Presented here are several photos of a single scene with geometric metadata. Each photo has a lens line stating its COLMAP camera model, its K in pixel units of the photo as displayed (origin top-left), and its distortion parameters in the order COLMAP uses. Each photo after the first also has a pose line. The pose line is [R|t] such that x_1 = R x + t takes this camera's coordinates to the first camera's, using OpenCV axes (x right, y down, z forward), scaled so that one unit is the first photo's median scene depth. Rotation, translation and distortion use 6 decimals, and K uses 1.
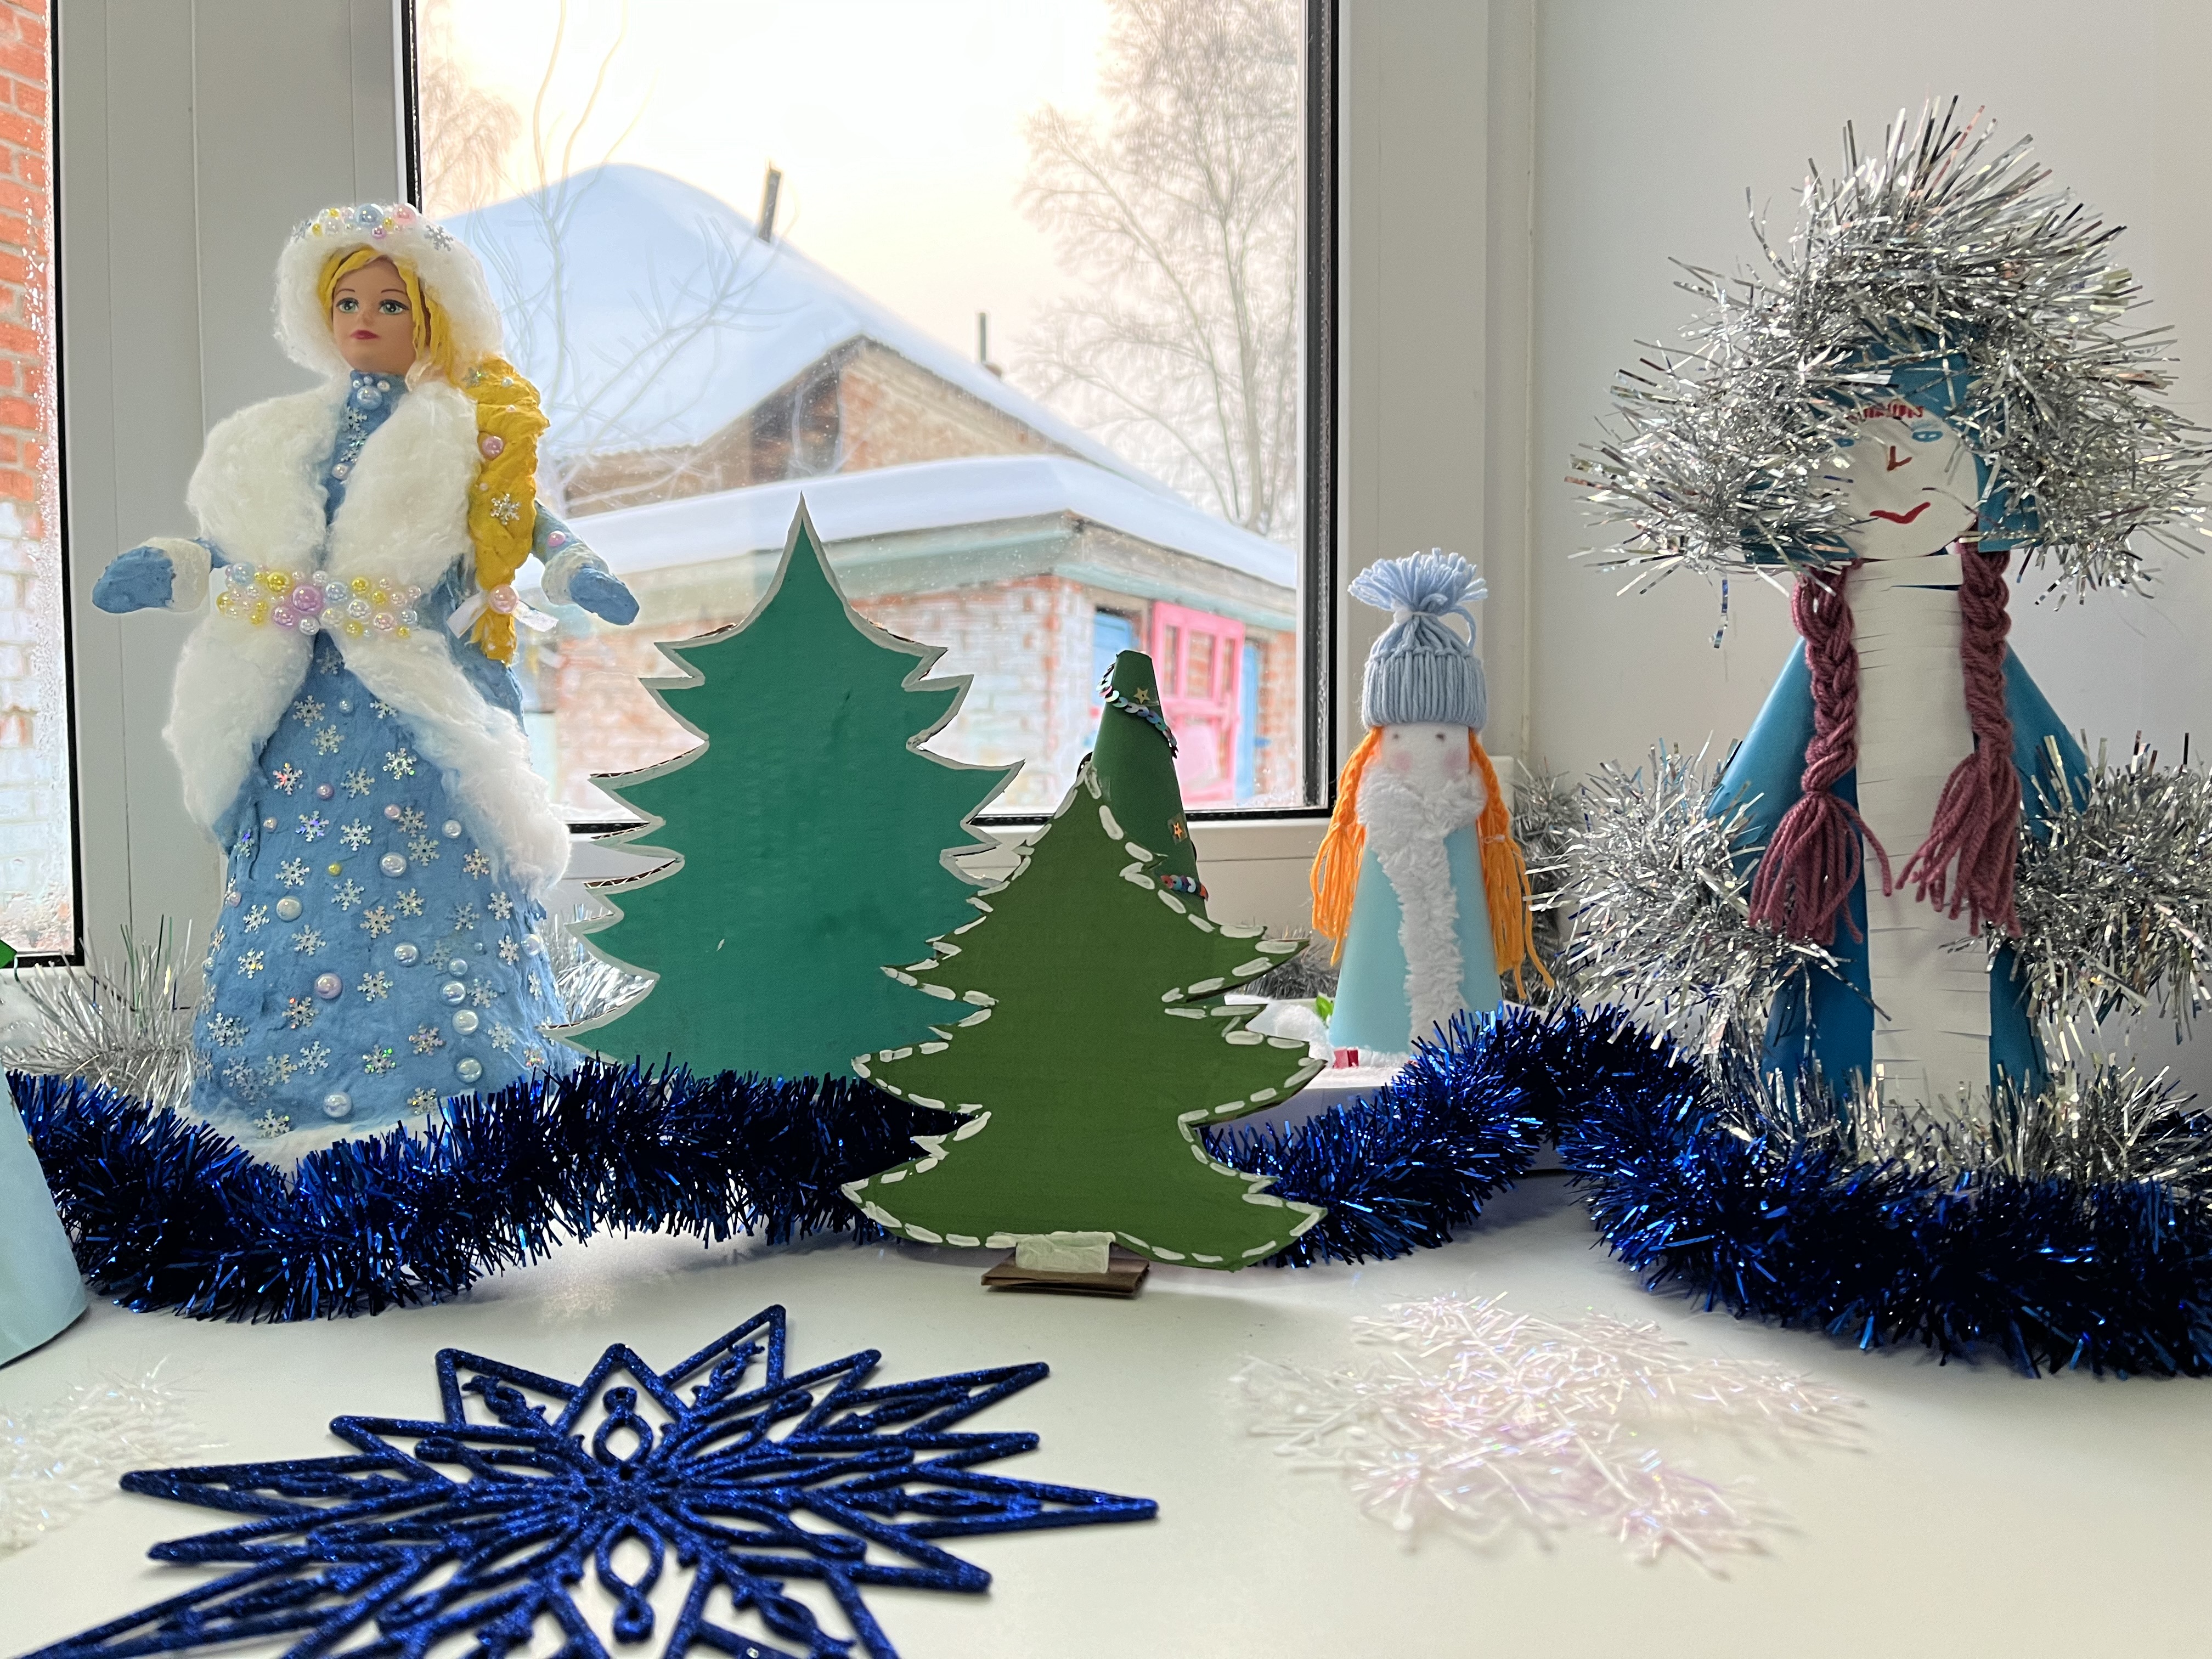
lens RADIAL K [[1707.0, 0, 1096.1], [0, 1707.0, 818.0], [0, 0, 1]] dist [0.079741, -0.105710]
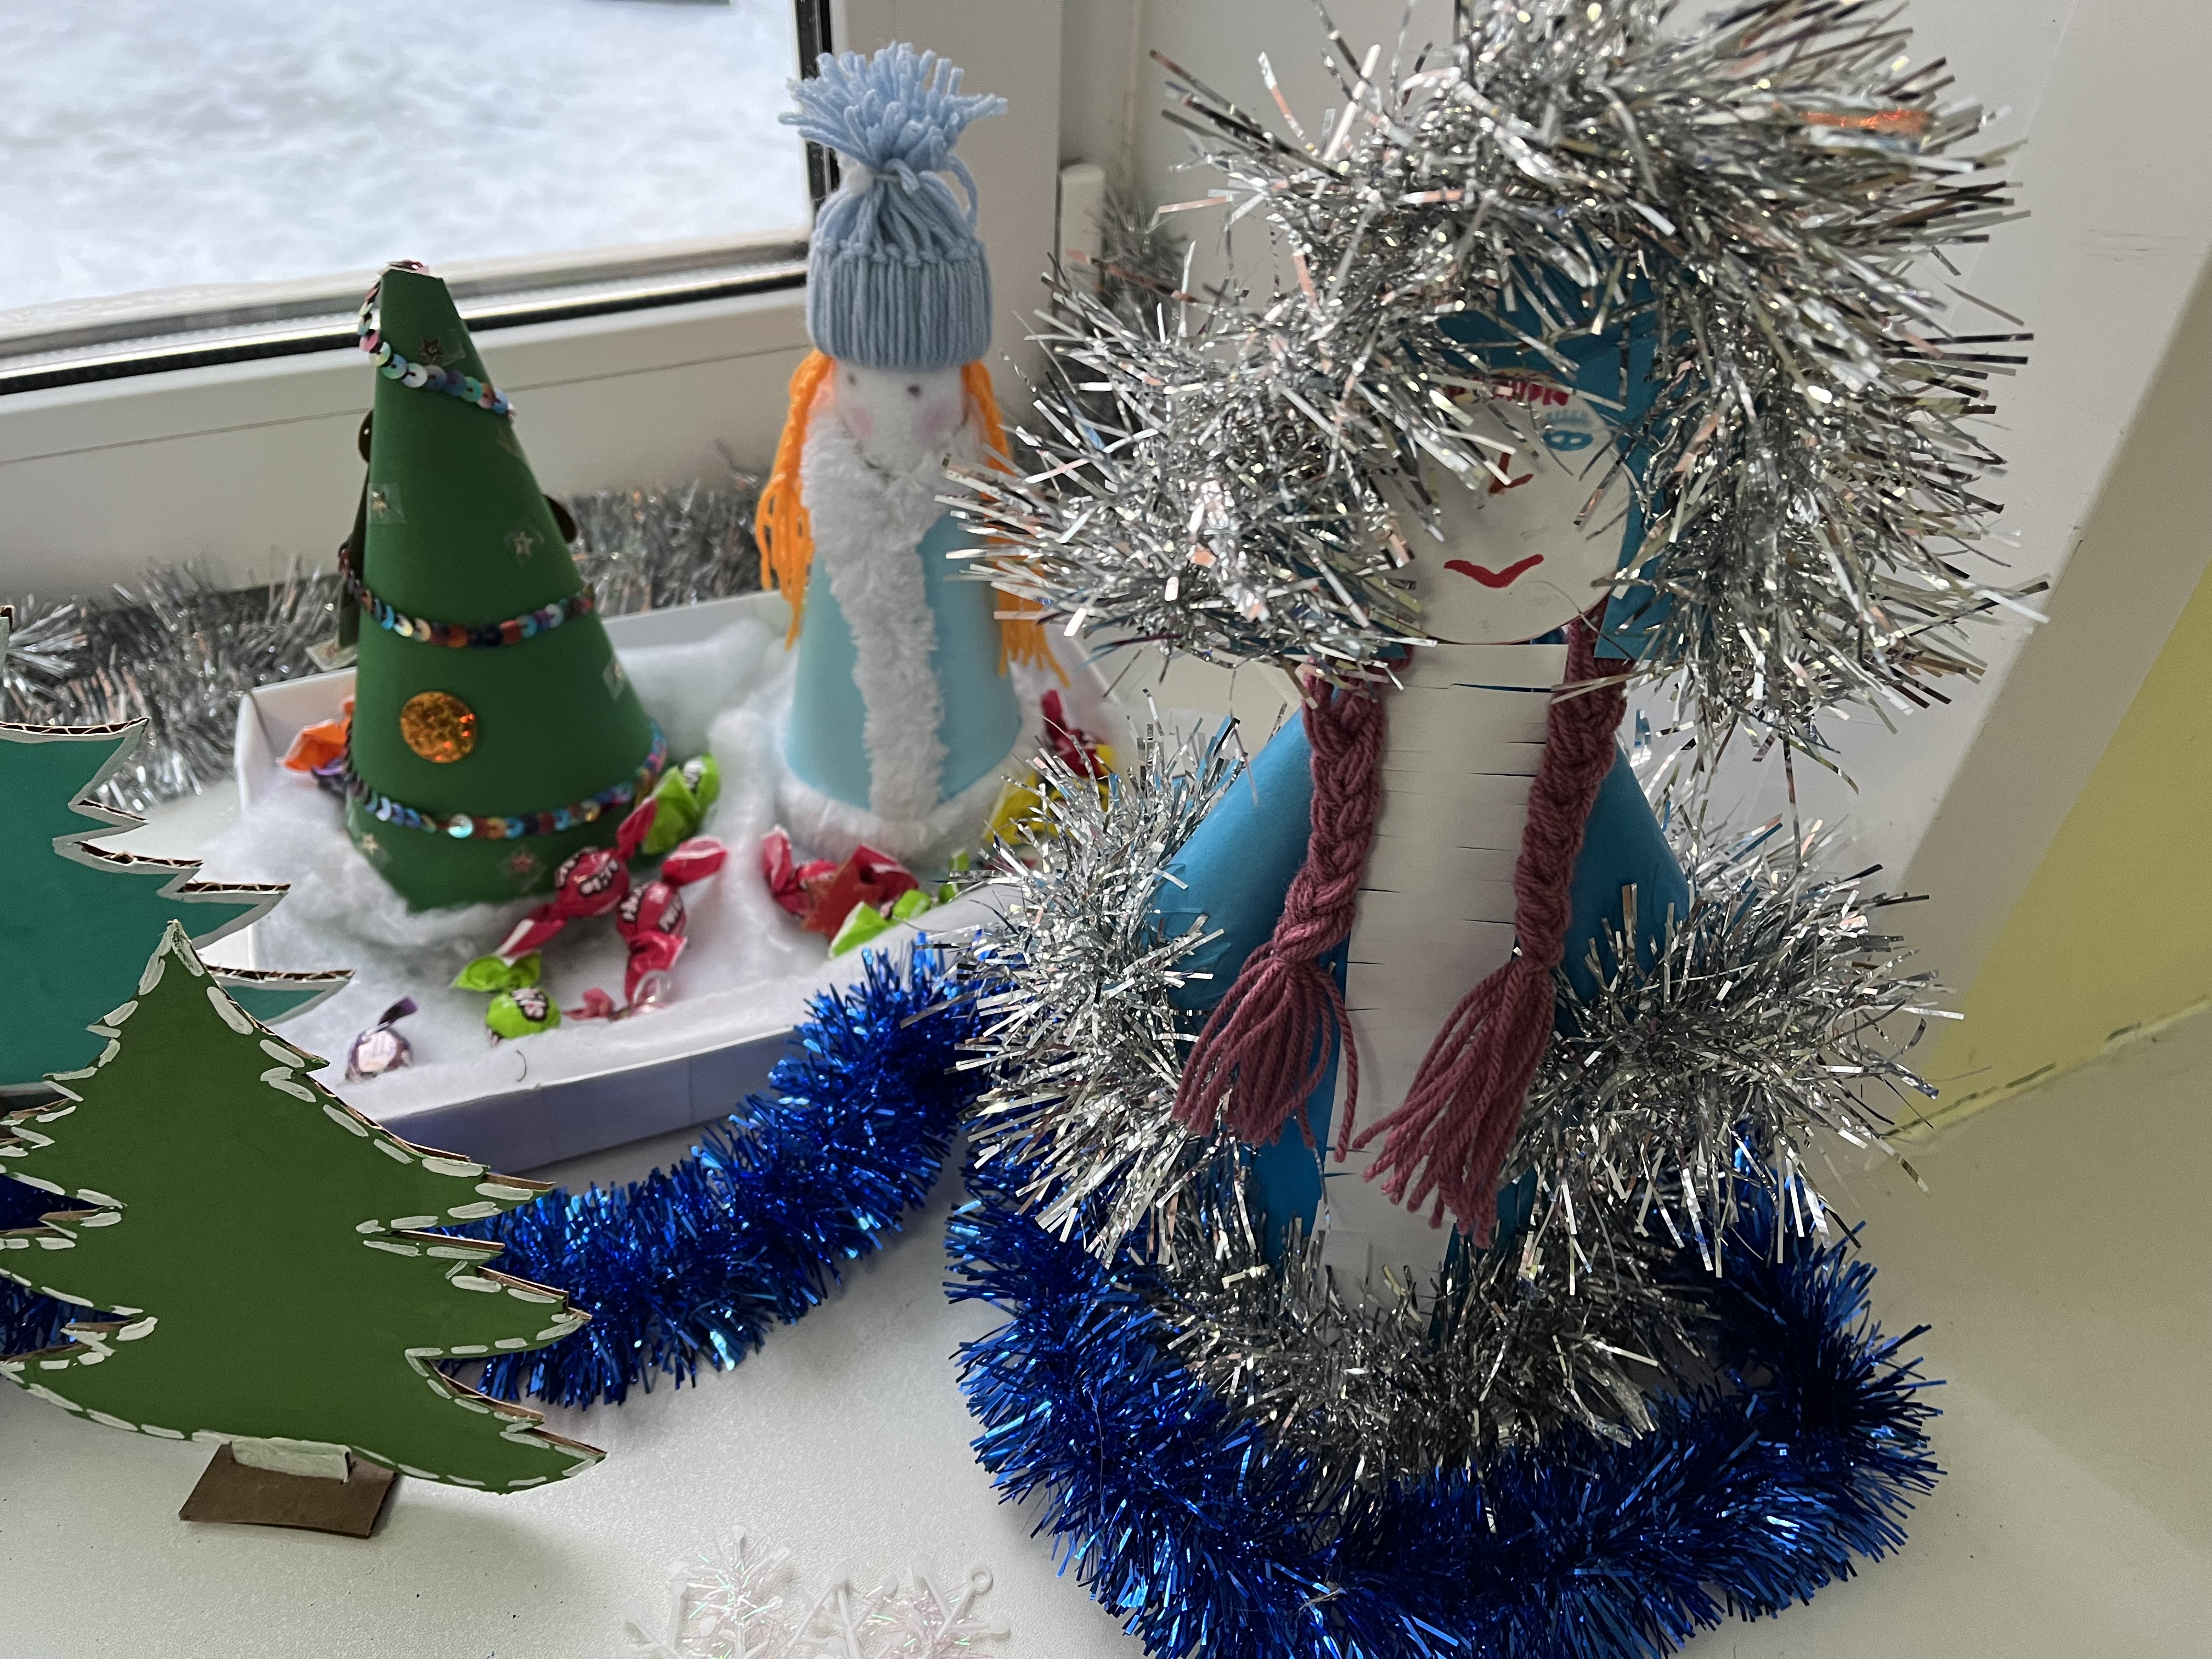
lens RADIAL K [[1714.8, 0, 1098.3], [0, 1714.8, 826.8], [0, 0, 1]] dist [0.066438, -0.108653]
pose [[0.992295, -0.037864, 0.117971, 0.226824], [-0.045342, 0.775134, 0.630168, -0.417551], [-0.115304, -0.630661, 0.767444, 0.445737]]
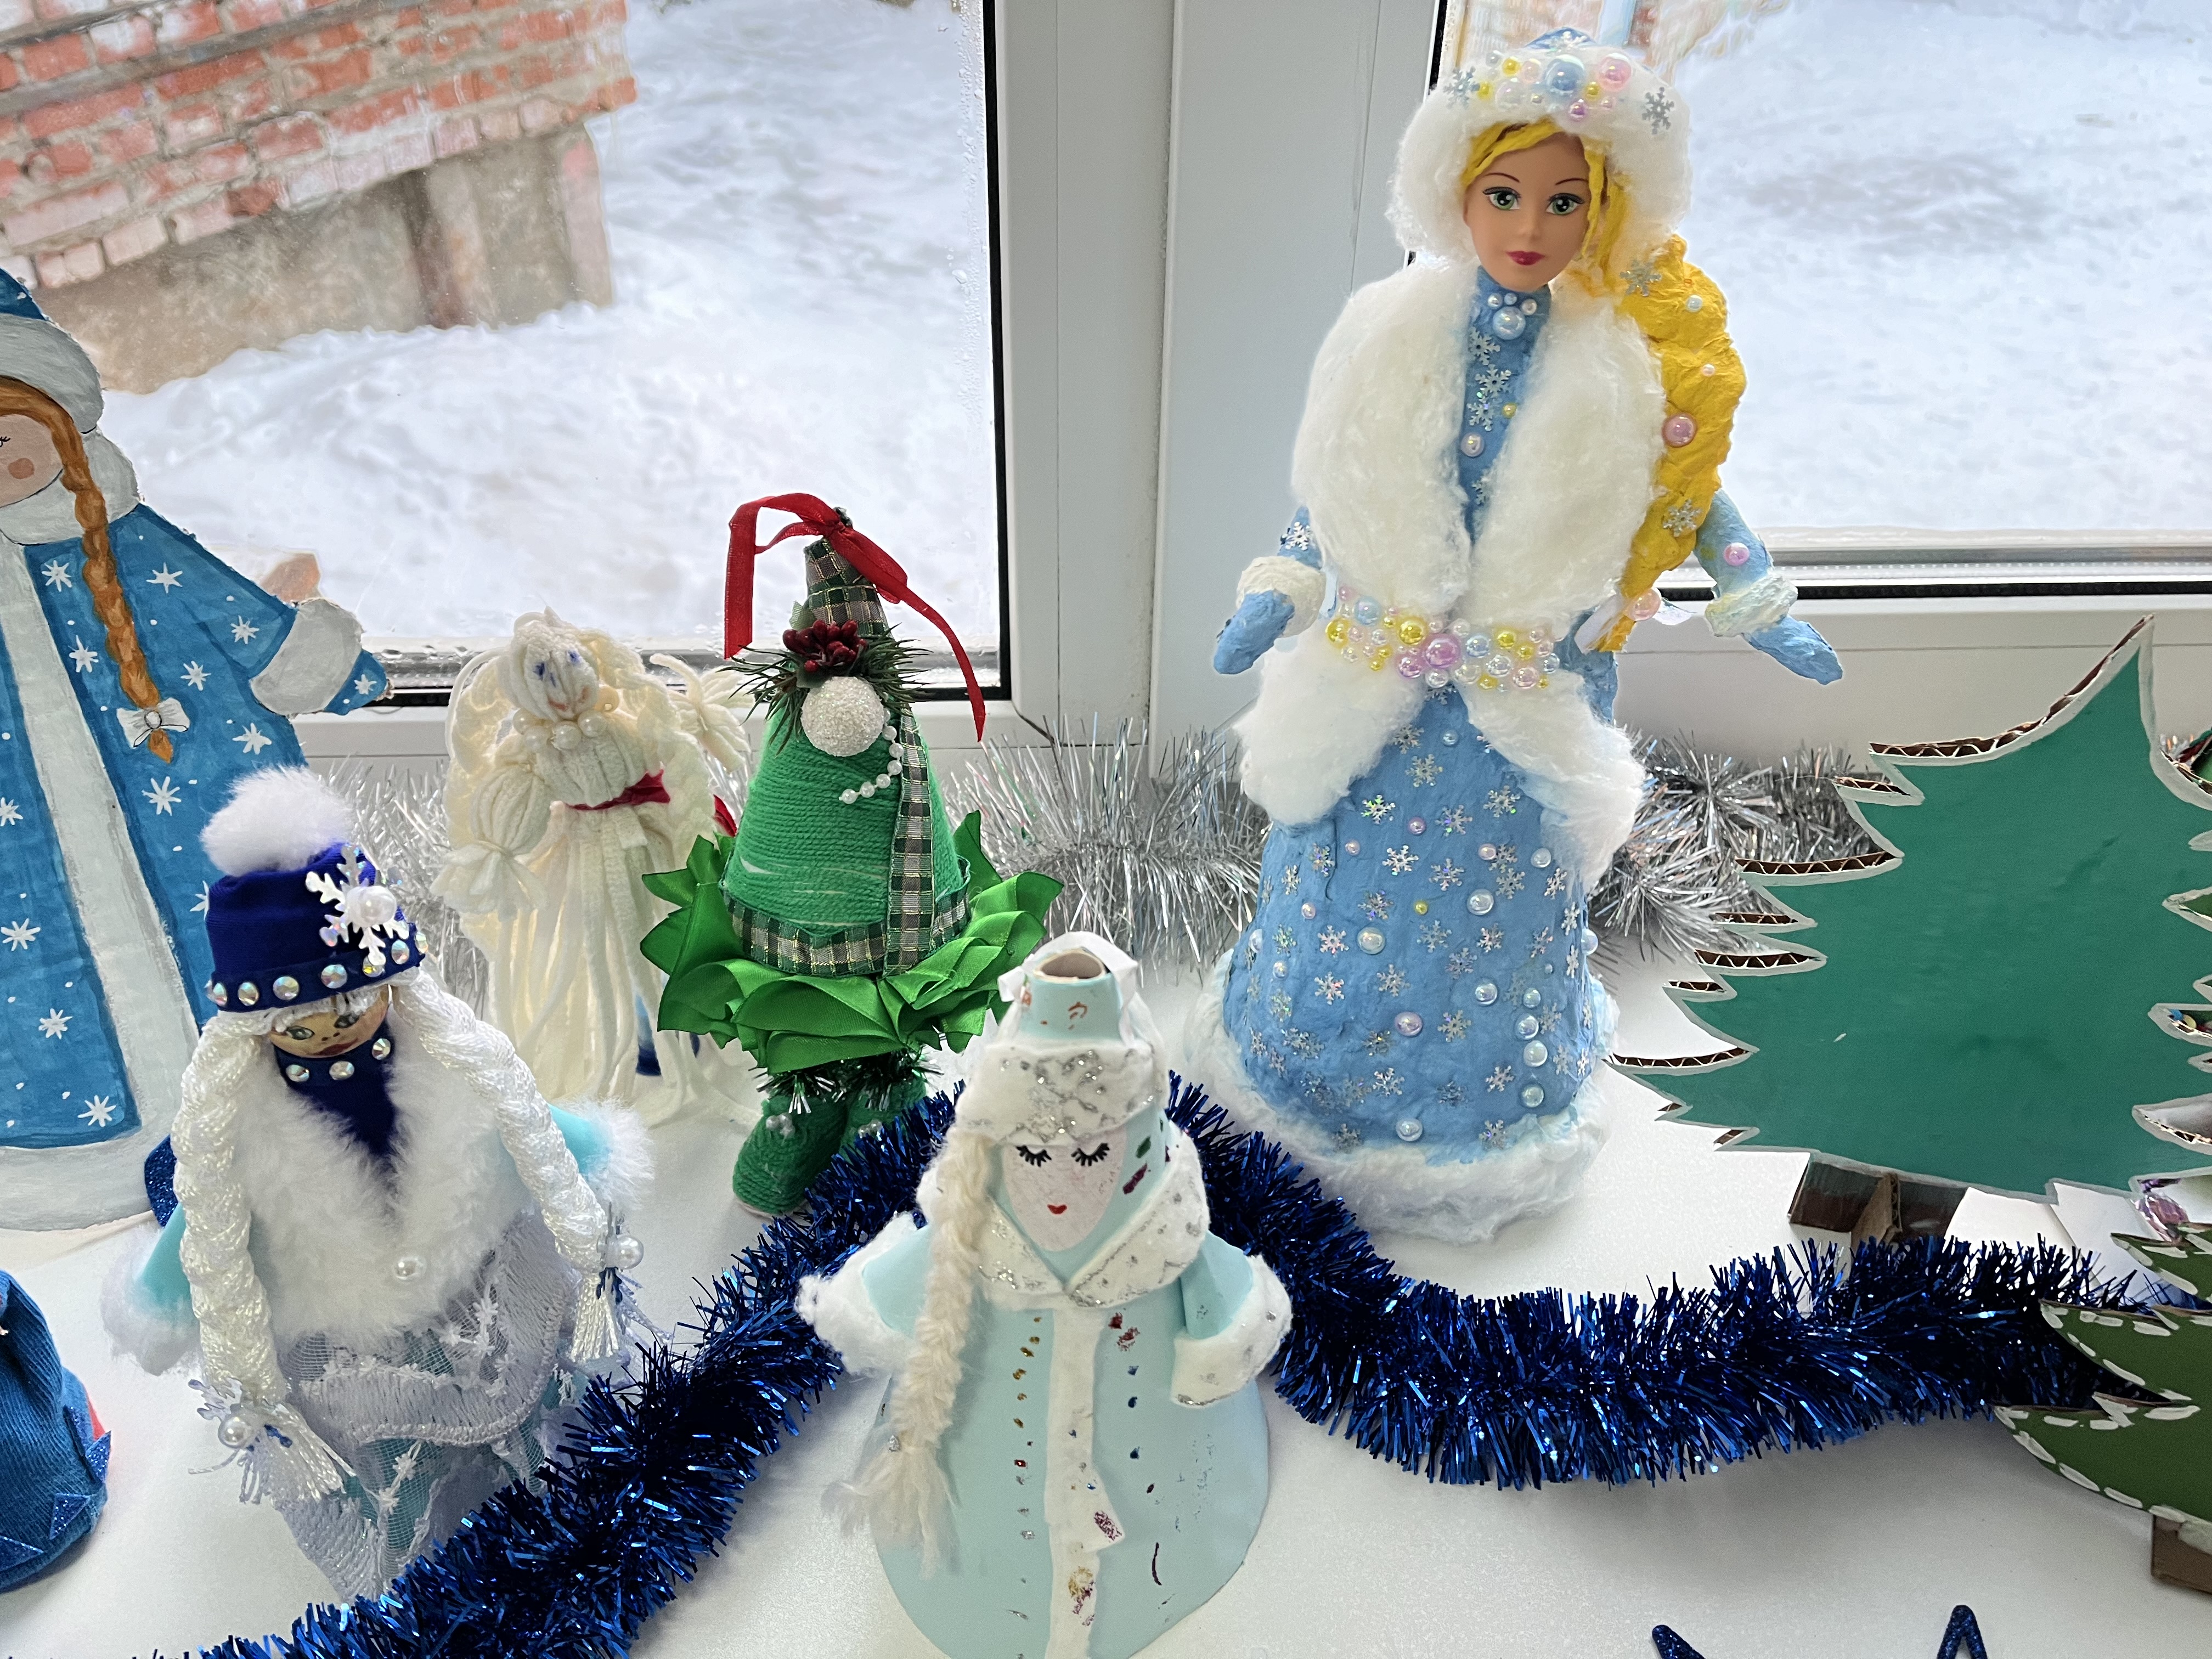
lens RADIAL K [[1714.8, 0, 1098.3], [0, 1714.8, 826.8], [0, 0, 1]] dist [0.066438, -0.108653]
pose [[0.971964, 0.156982, -0.175052, -0.449872], [-0.029517, 0.820058, 0.571519, -0.509046], [0.233271, -0.550328, 0.801700, 0.260091]]
